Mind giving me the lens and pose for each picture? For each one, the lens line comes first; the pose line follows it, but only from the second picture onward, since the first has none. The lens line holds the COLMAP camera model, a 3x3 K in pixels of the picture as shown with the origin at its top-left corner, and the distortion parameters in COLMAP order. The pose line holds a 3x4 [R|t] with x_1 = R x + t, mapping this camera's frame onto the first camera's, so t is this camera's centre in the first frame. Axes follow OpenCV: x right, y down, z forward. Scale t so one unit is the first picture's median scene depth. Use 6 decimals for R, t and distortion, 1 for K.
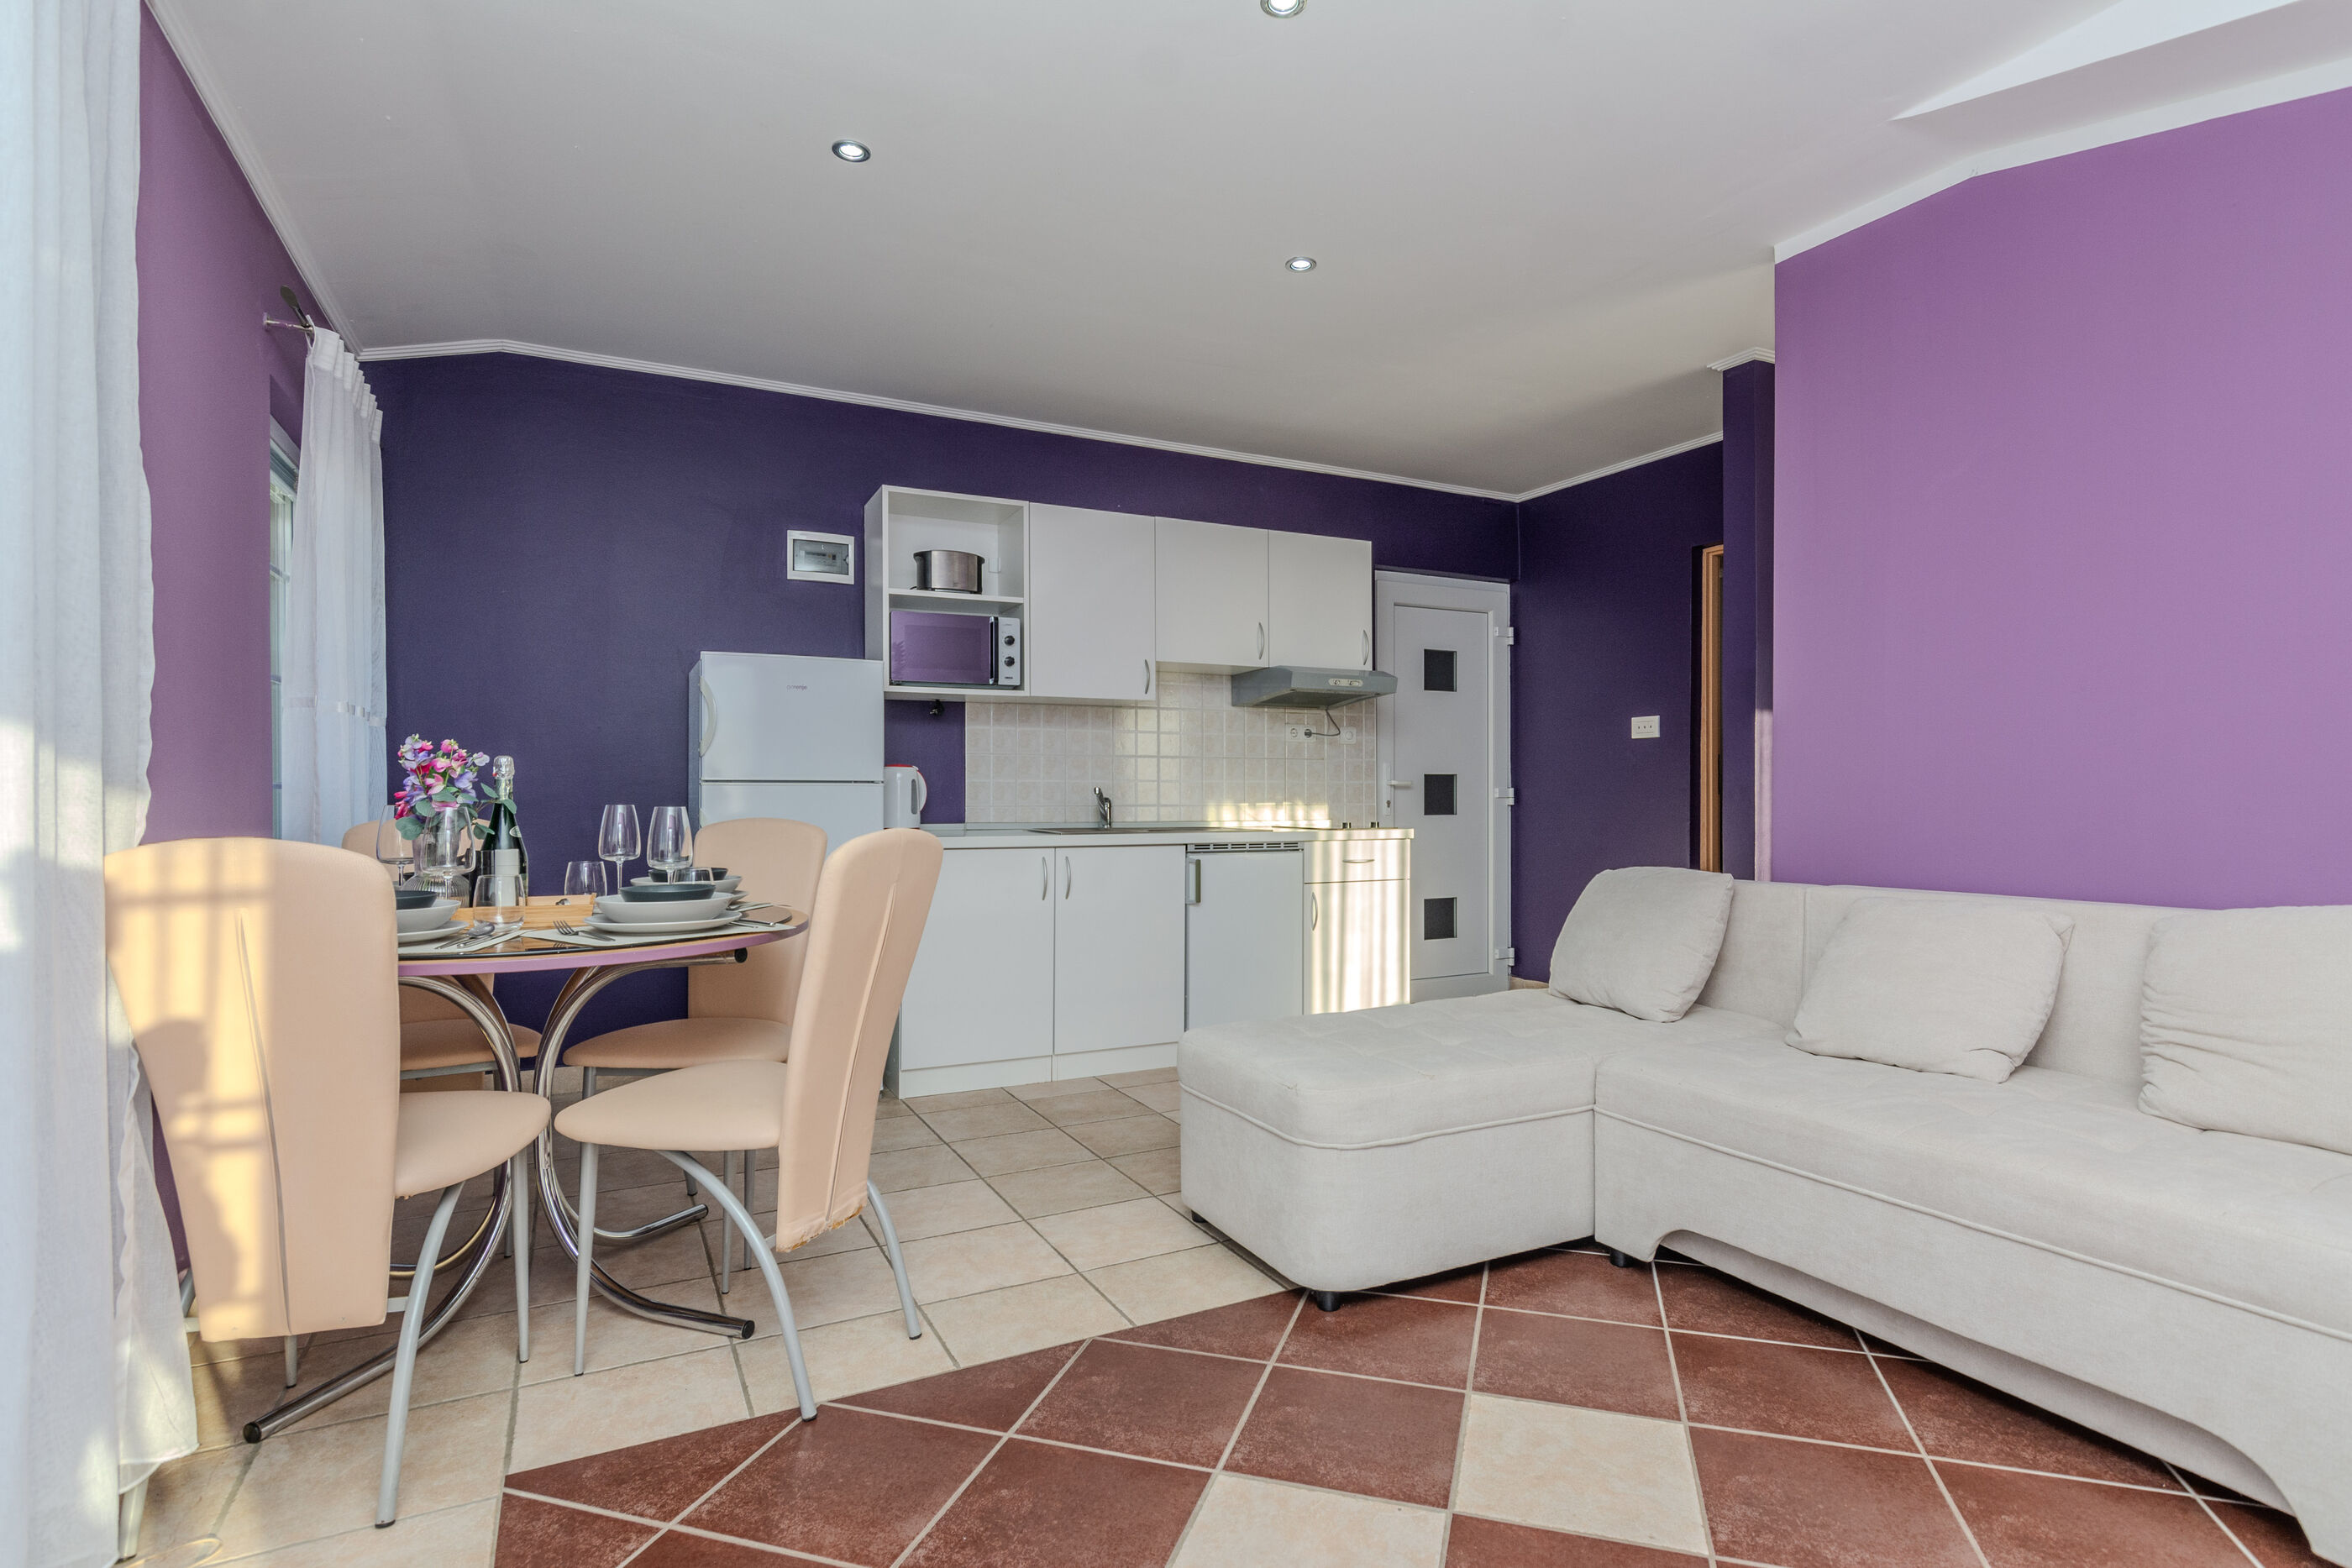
lens RADIAL K [[1153.1, 0, 1176.0], [0, 1153.1, 784.0], [0, 0, 1]] dist [0.001001, 0.000433]
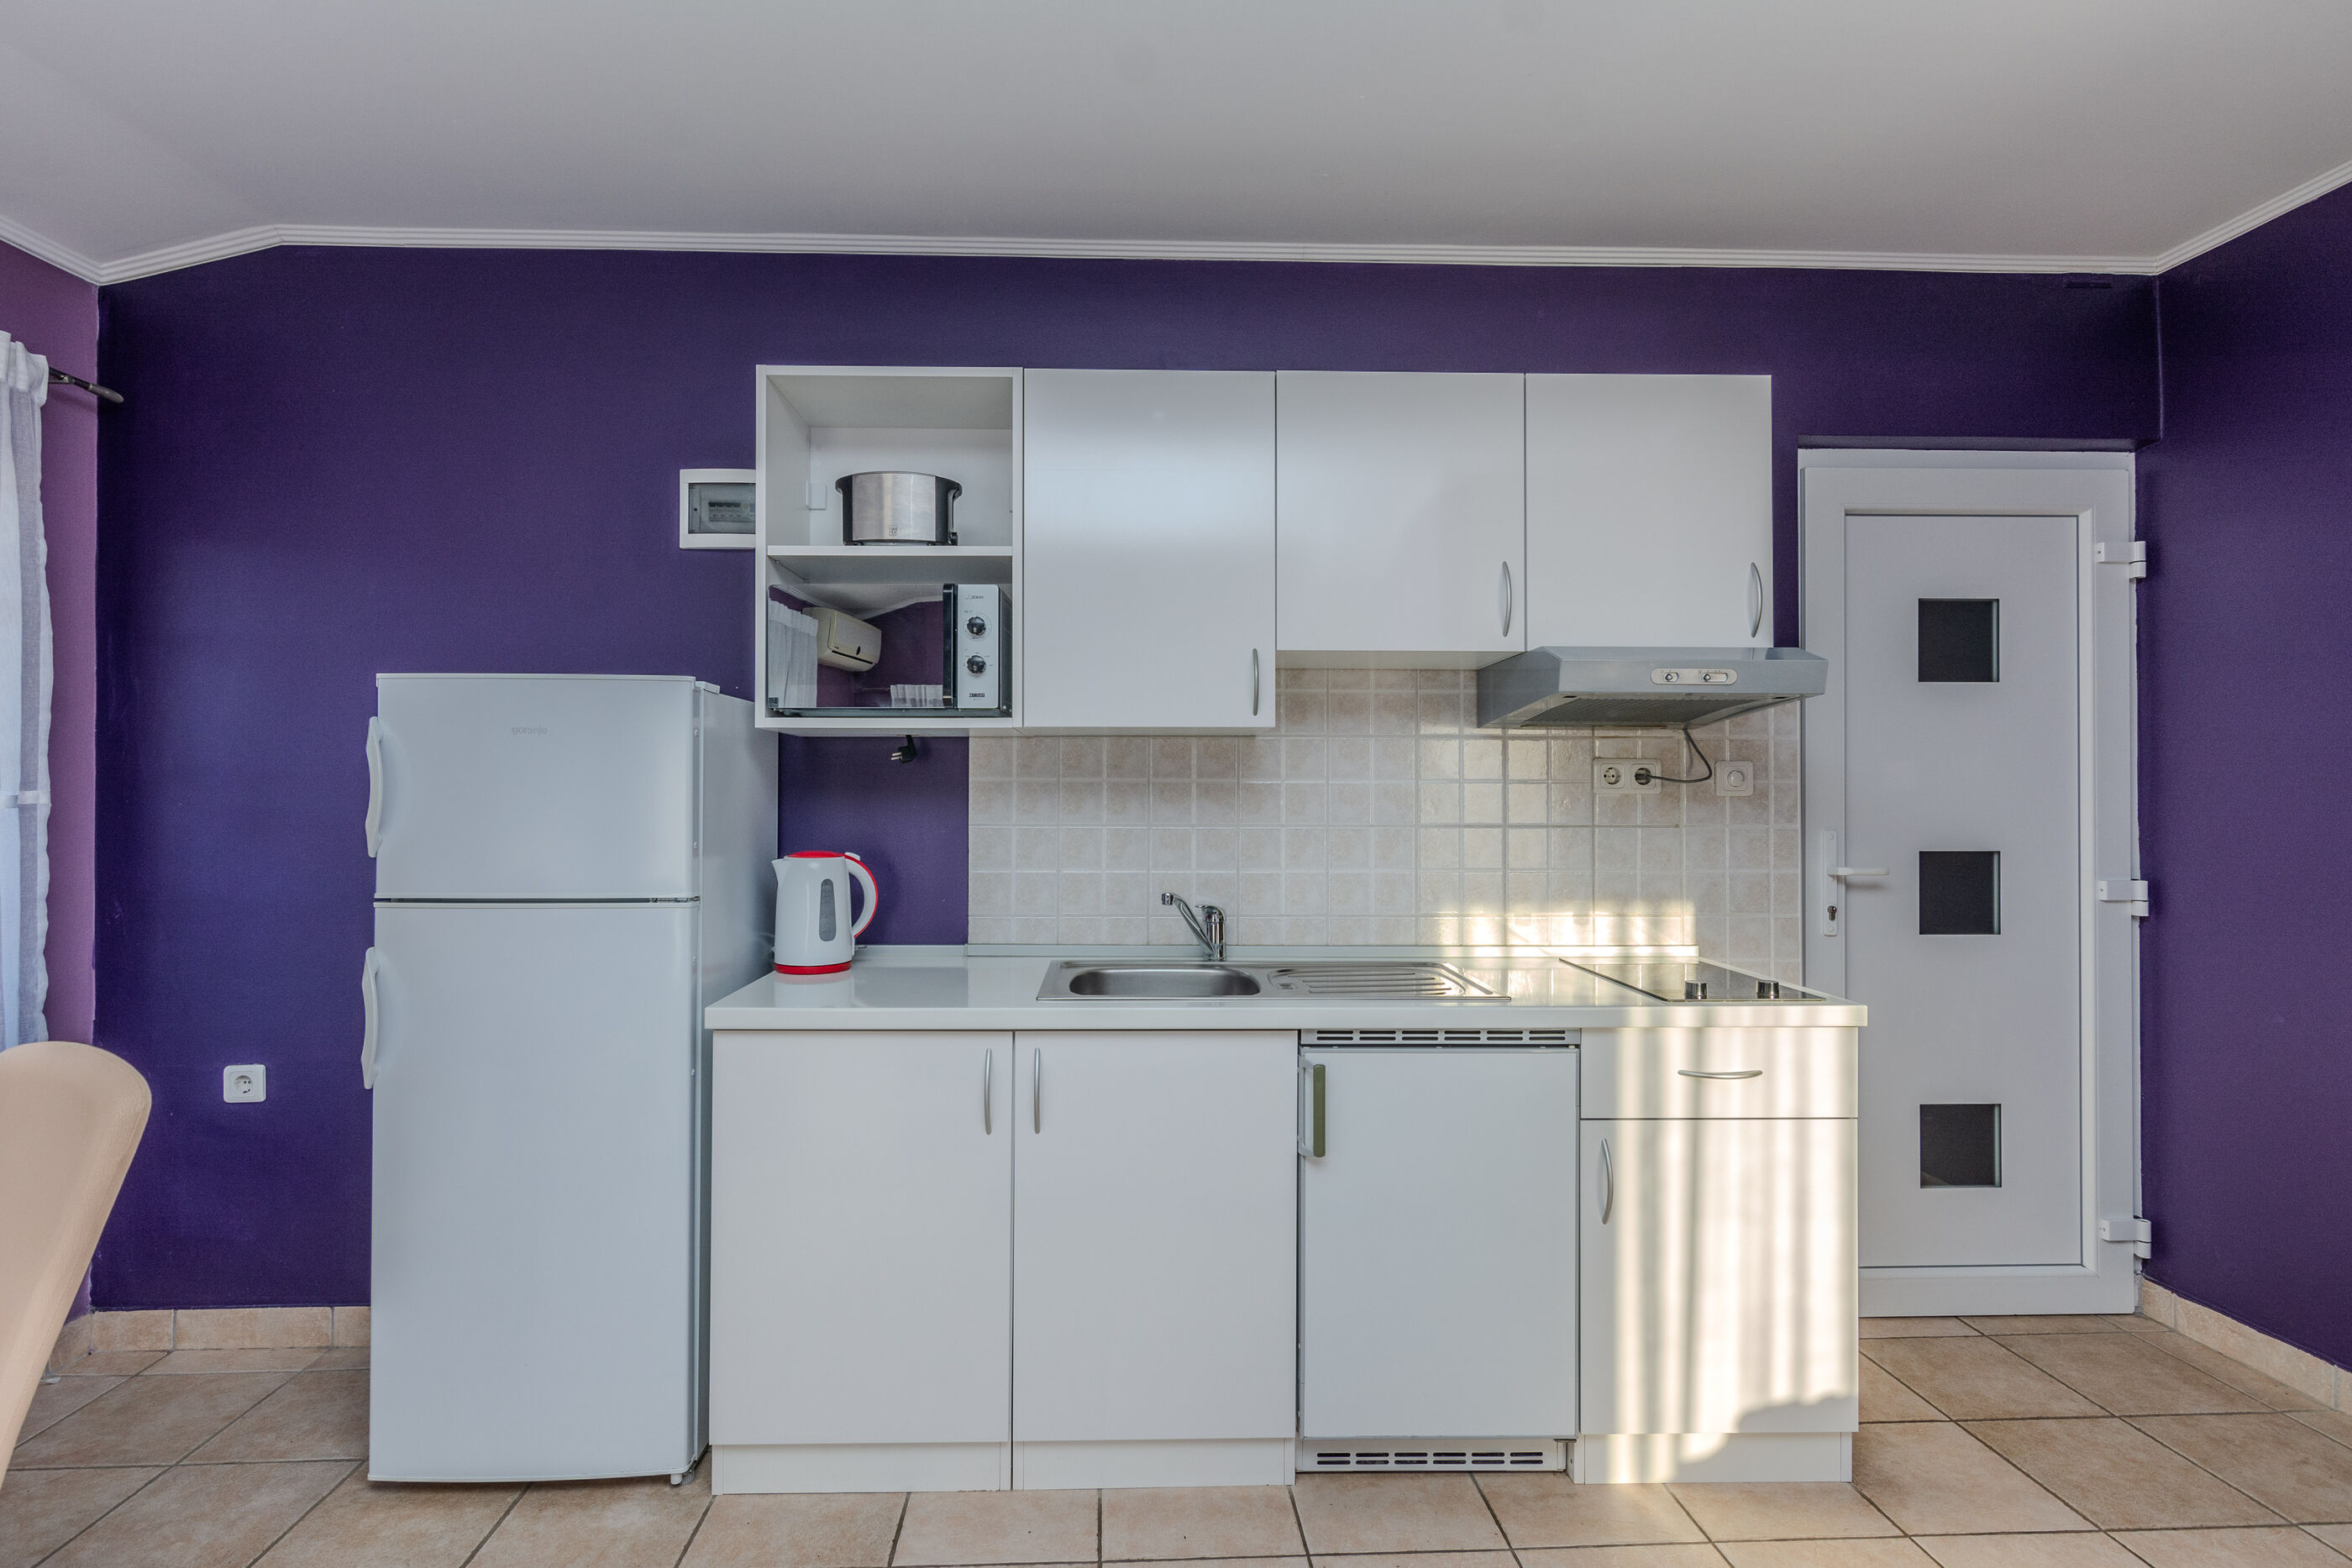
lens RADIAL K [[1149.2, 0, 1108.8], [0, 1149.2, 760.8], [0, 0, 1]] dist [-0.010794, 0.000541]
pose [[0.910038, -0.004341, -0.414503, 0.120427], [0.001392, 0.999972, -0.007416, -0.052111], [0.414523, 0.006172, 0.910018, 0.484209]]
